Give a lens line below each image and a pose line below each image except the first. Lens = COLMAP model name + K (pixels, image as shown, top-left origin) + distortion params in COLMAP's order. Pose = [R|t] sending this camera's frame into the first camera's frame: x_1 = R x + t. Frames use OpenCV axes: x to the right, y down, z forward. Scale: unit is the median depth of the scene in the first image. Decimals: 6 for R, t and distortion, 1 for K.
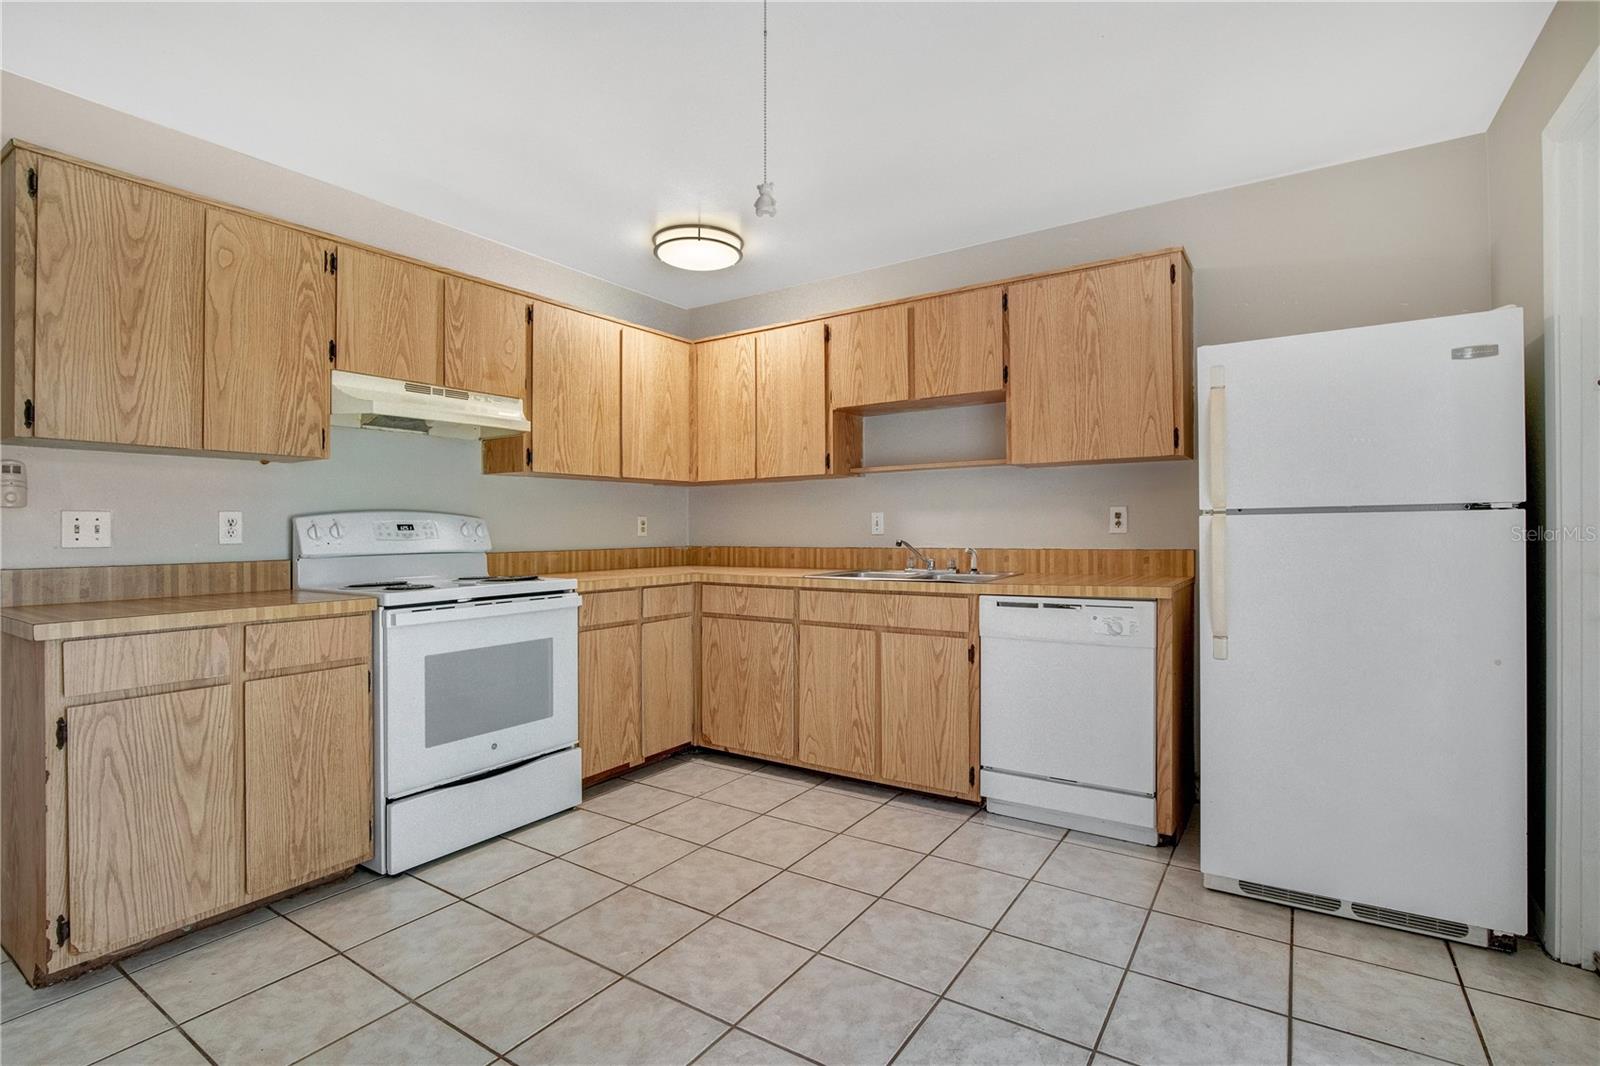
lens RADIAL K [[742.1, 0, 800.5], [0, 742.1, 524.6], [0, 0, 1]] dist [-0.018697, 0.000347]
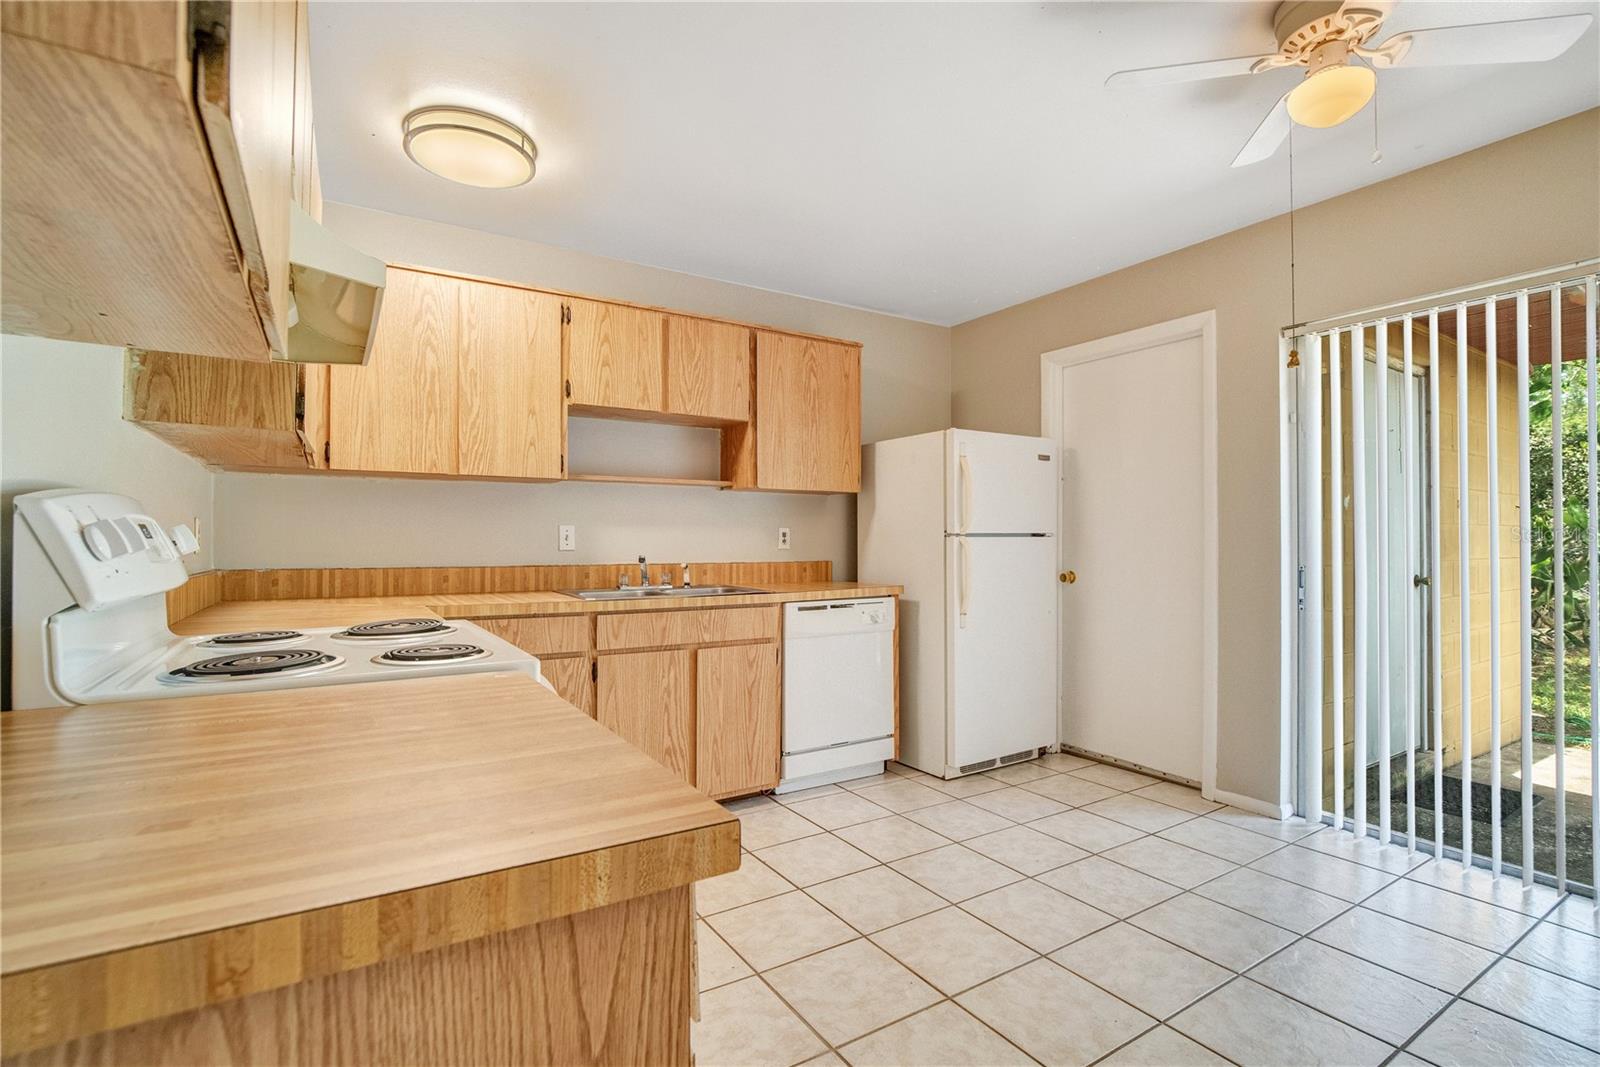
lens RADIAL K [[762.1, 0, 800.0], [0, 762.1, 533.5], [0, 0, 1]] dist [-0.015225, 0.000216]
pose [[0.406037, 0.019930, 0.913639, -0.772950], [-0.009269, 0.999801, -0.017691, 0.008751], [-0.913809, -0.001286, 0.406141, 0.475805]]
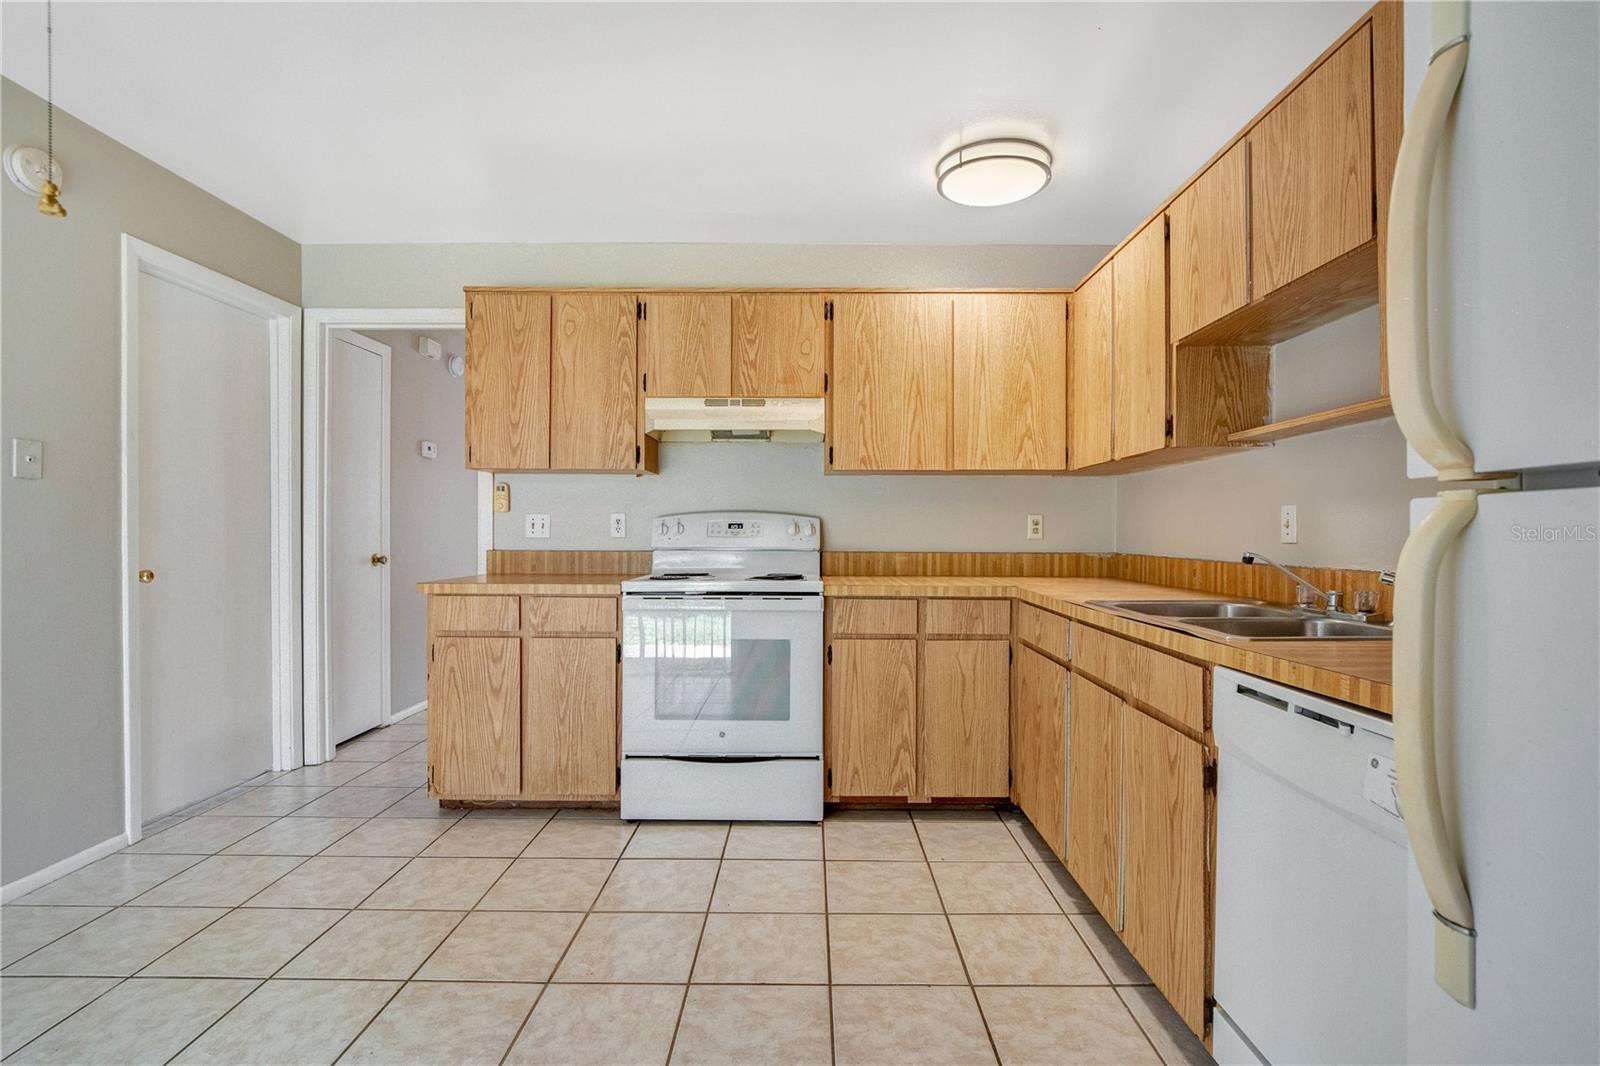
lens RADIAL K [[745.6, 0, 815.6], [0, 745.6, 528.0], [0, 0, 1]] dist [-0.020025, -0.000311]
pose [[0.560778, 0.007485, -0.827932, 0.478088], [-0.003742, 0.999972, 0.006506, -0.001011], [0.827958, -0.000551, 0.560790, 0.461217]]
